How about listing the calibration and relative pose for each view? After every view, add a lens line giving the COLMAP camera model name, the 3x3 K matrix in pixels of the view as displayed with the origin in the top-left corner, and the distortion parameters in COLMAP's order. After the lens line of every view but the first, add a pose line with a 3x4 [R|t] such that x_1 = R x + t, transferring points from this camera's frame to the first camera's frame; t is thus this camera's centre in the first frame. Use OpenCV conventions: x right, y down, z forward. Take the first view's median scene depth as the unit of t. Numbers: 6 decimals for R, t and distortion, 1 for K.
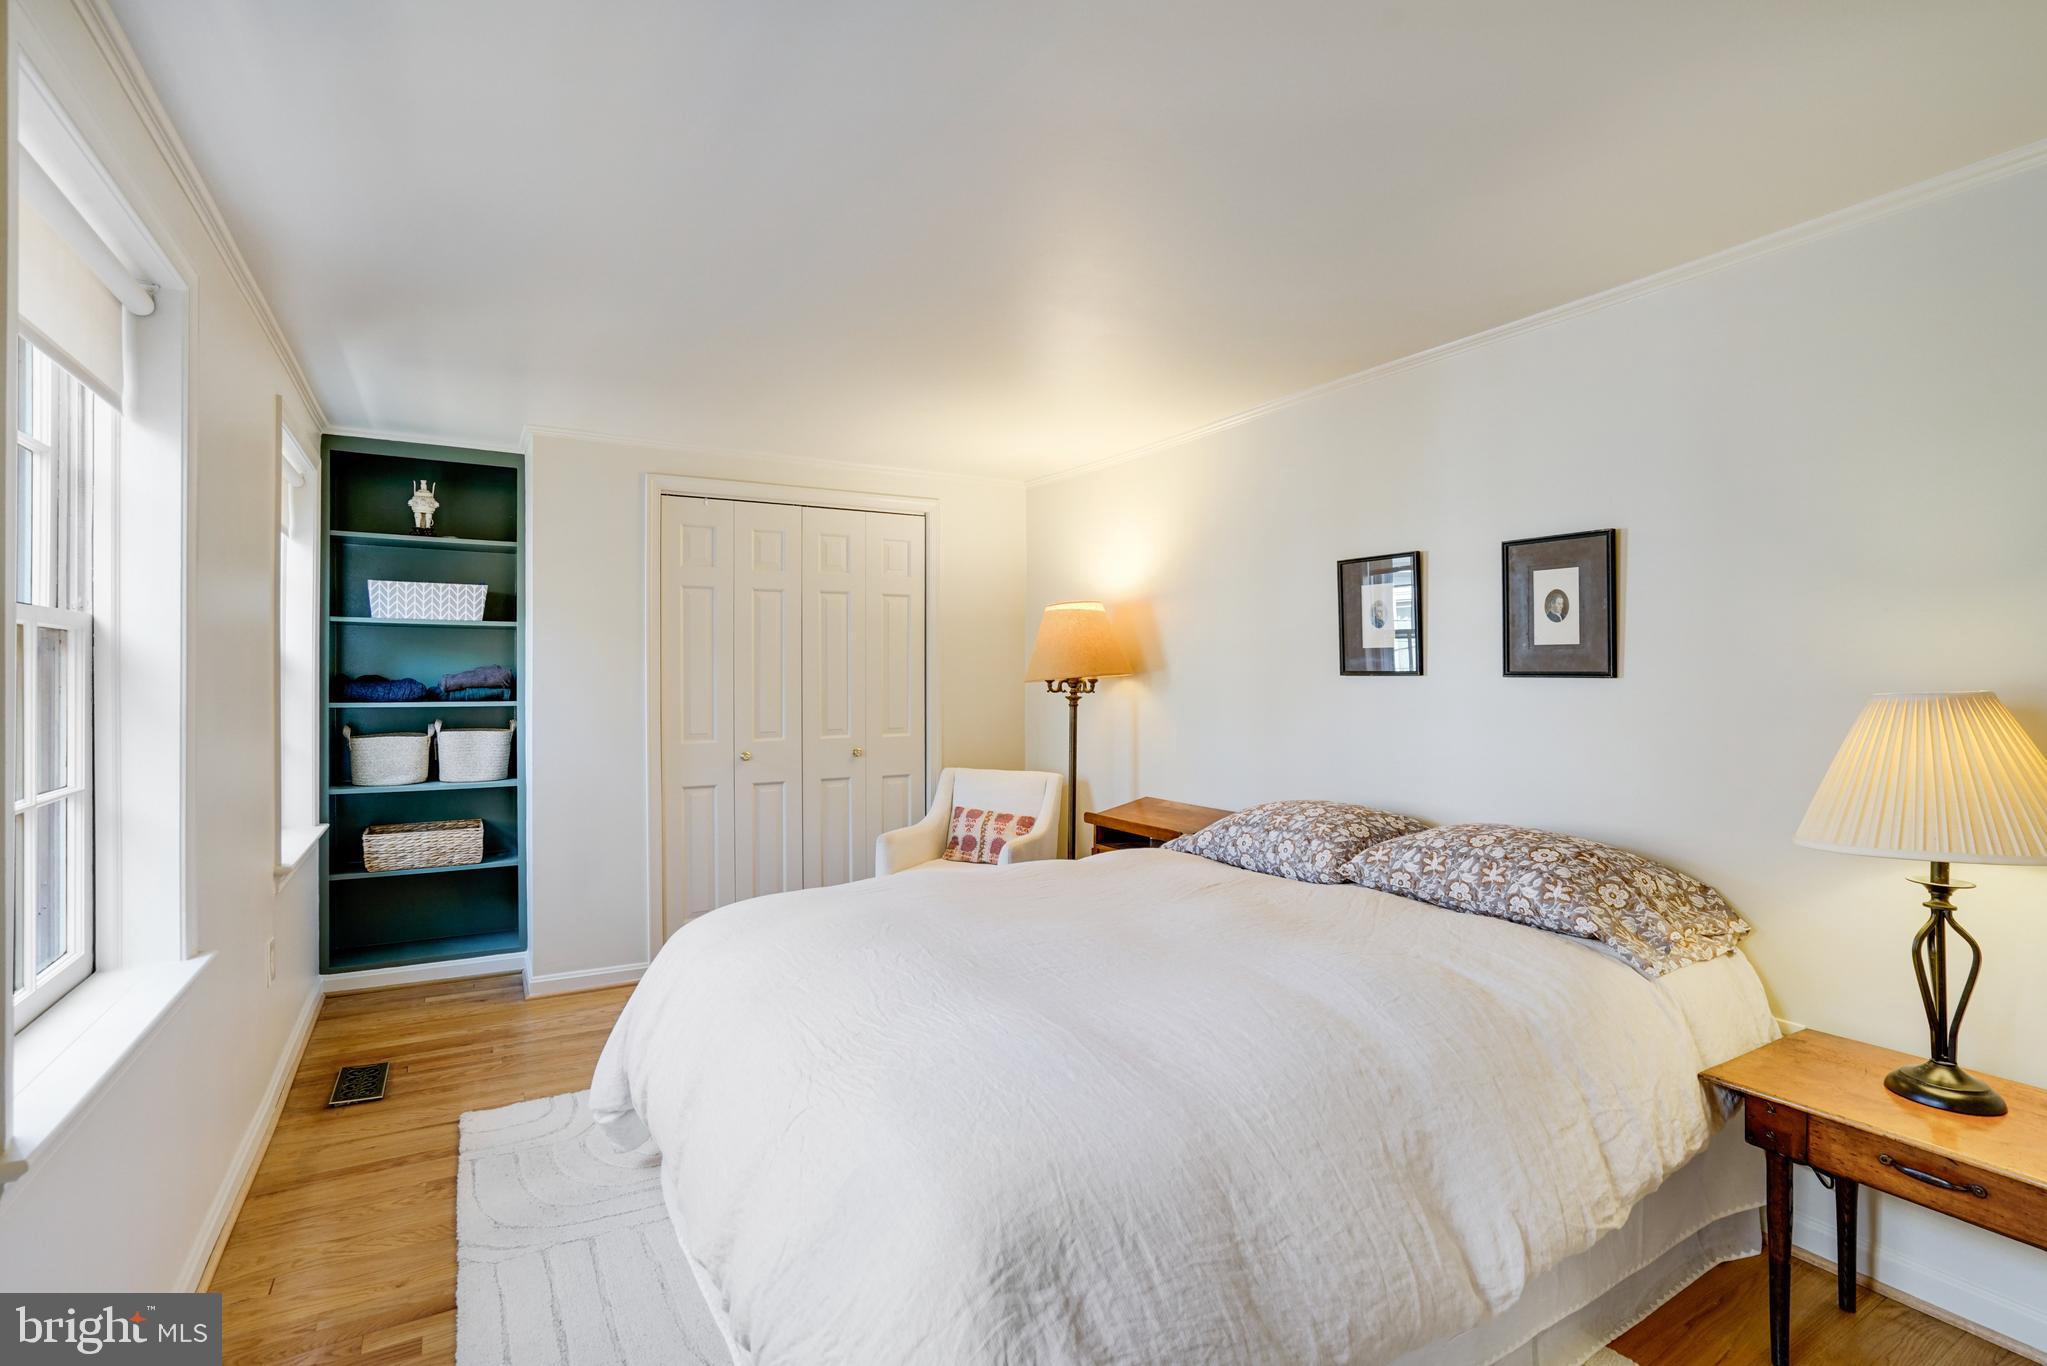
lens RADIAL K [[950.1, 0, 1015.5], [0, 950.1, 684.8], [0, 0, 1]] dist [-0.052086, 0.019878]
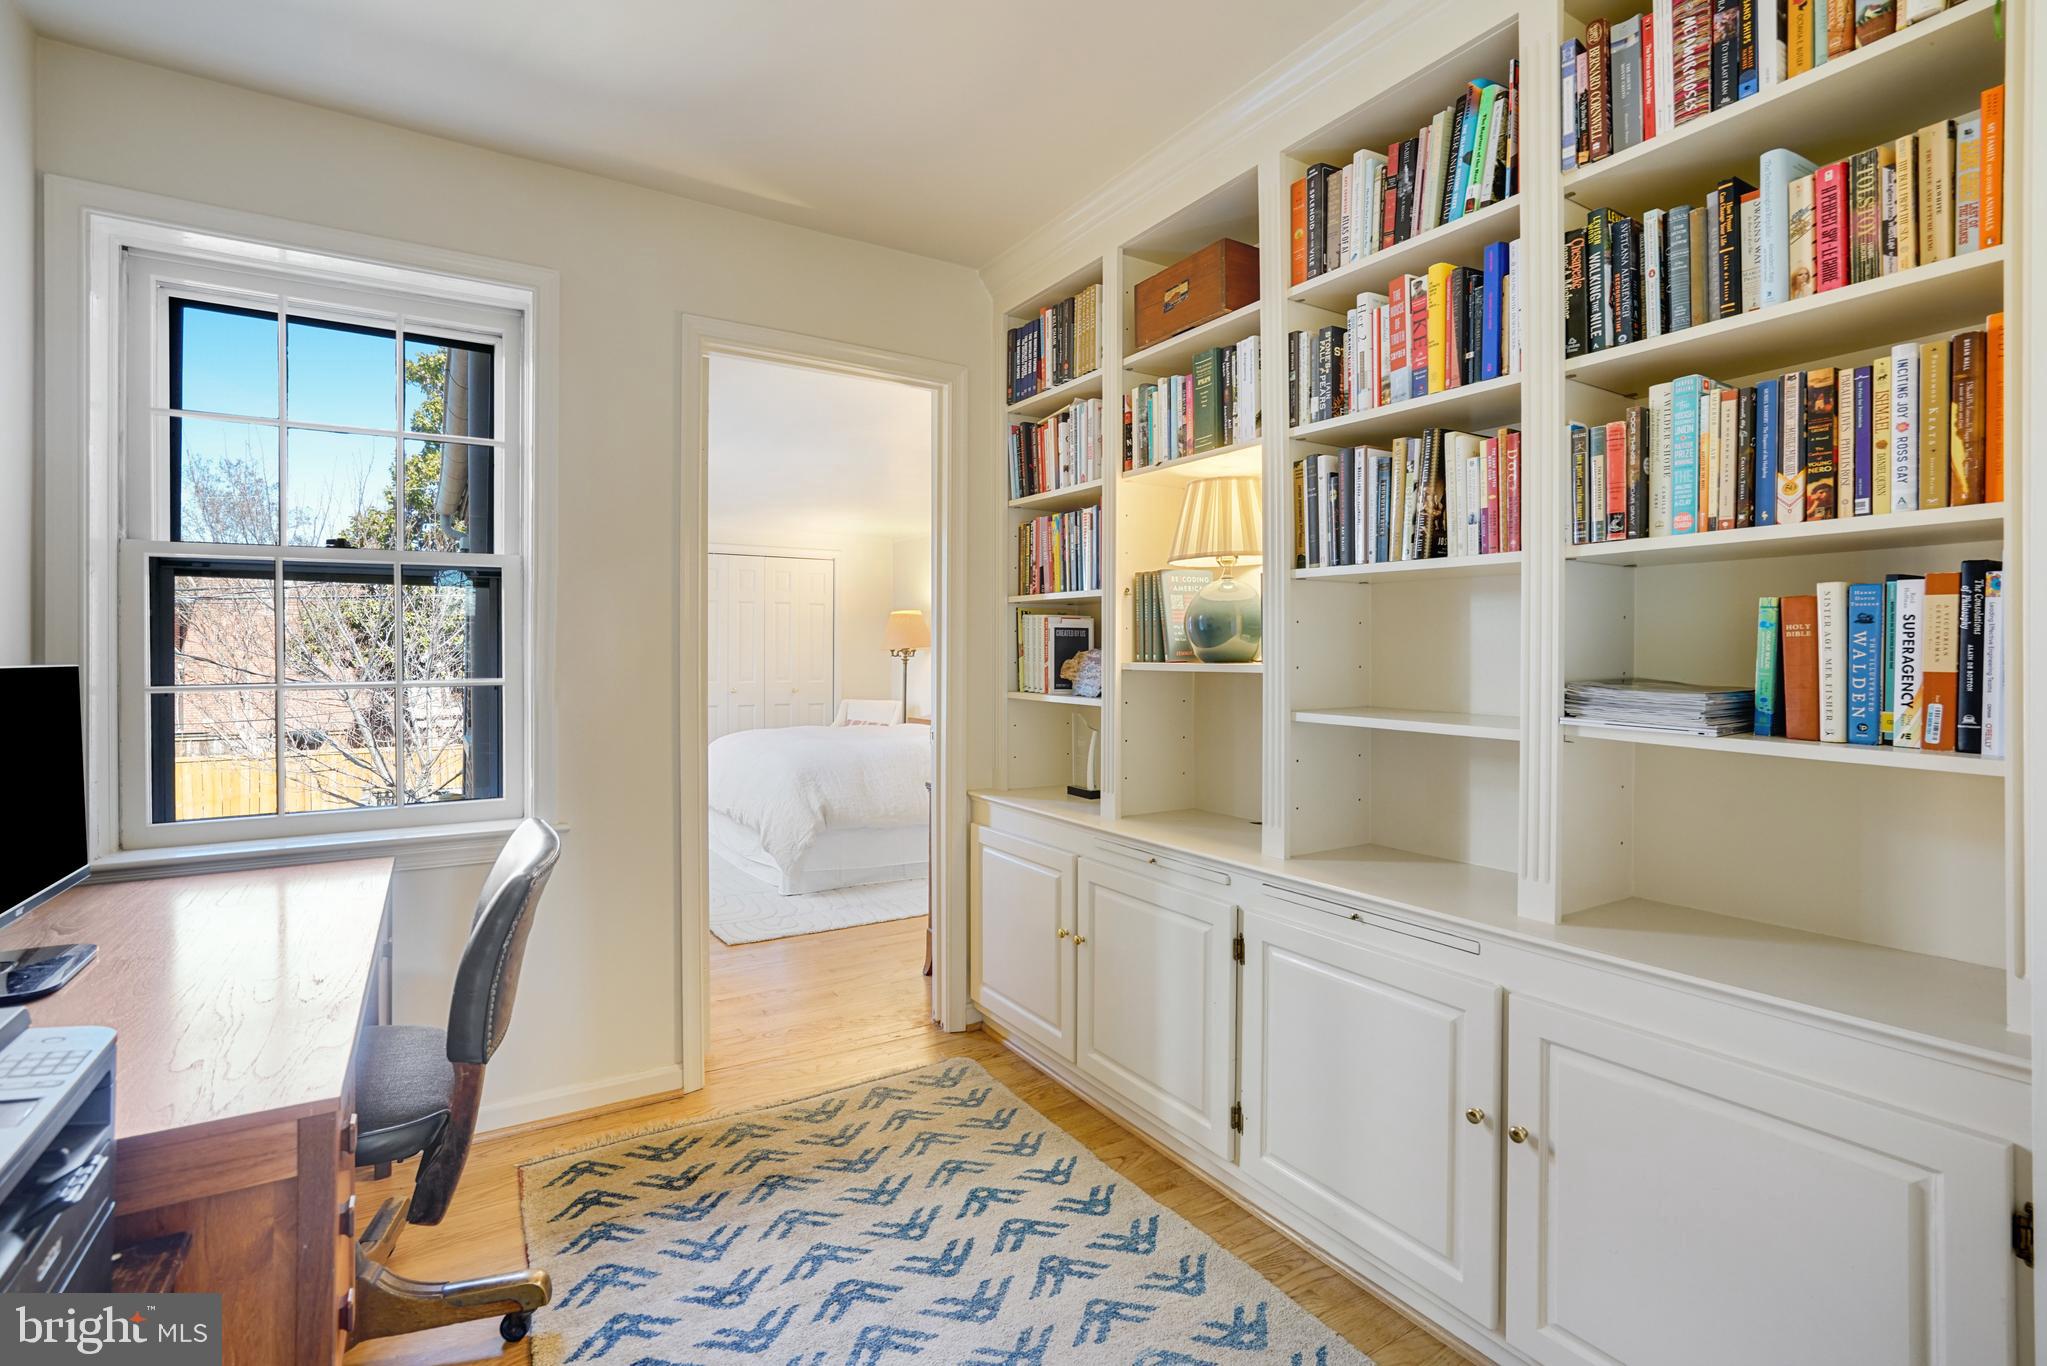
lens RADIAL K [[950.1, 0, 1015.5], [0, 950.1, 684.8], [0, 0, 1]] dist [-0.052086, 0.019878]
pose [[0.999713, 0.000646, 0.023958, 0.274353], [-0.001112, 0.999810, 0.019449, 0.031376], [-0.023941, -0.019470, 0.999524, -1.076997]]
